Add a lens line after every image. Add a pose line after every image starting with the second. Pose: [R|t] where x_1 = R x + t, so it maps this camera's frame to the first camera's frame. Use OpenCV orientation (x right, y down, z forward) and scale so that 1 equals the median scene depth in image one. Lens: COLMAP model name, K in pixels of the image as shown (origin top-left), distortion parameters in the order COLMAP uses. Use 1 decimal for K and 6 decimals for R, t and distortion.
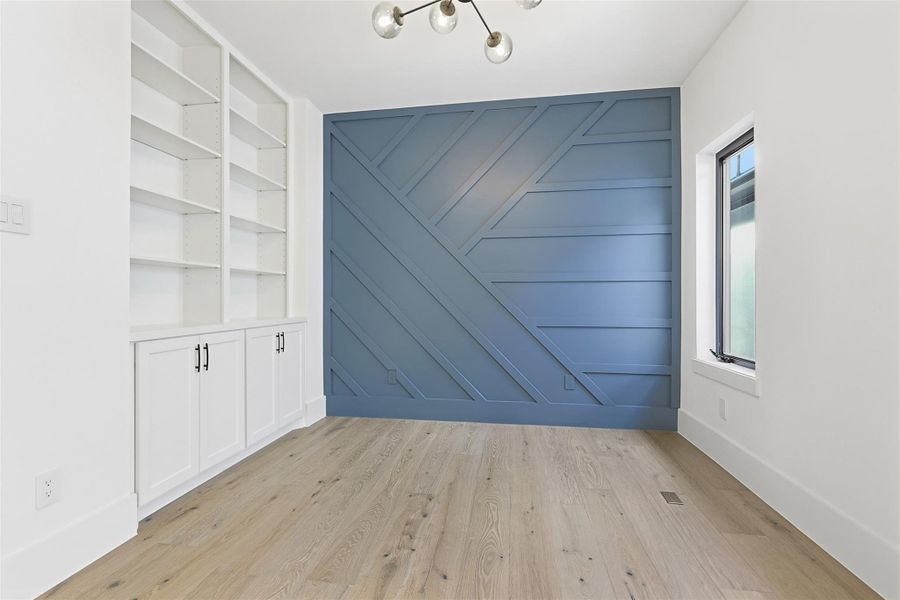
lens RADIAL K [[417.1, 0, 447.6], [0, 417.1, 300.4], [0, 0, 1]] dist [0.001193, 0.000284]
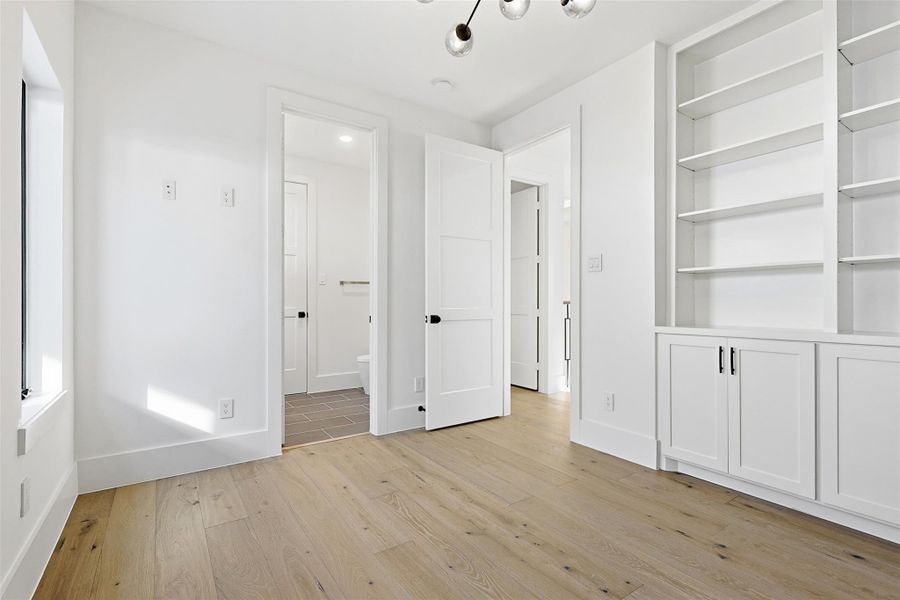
lens RADIAL K [[417.1, 0, 447.6], [0, 417.1, 300.4], [0, 0, 1]] dist [0.001193, 0.000284]
pose [[-0.730890, -0.001944, -0.682493, 0.621085], [-0.000866, 0.999998, -0.001921, -0.005354], [0.682495, -0.000813, -0.730890, 1.323150]]
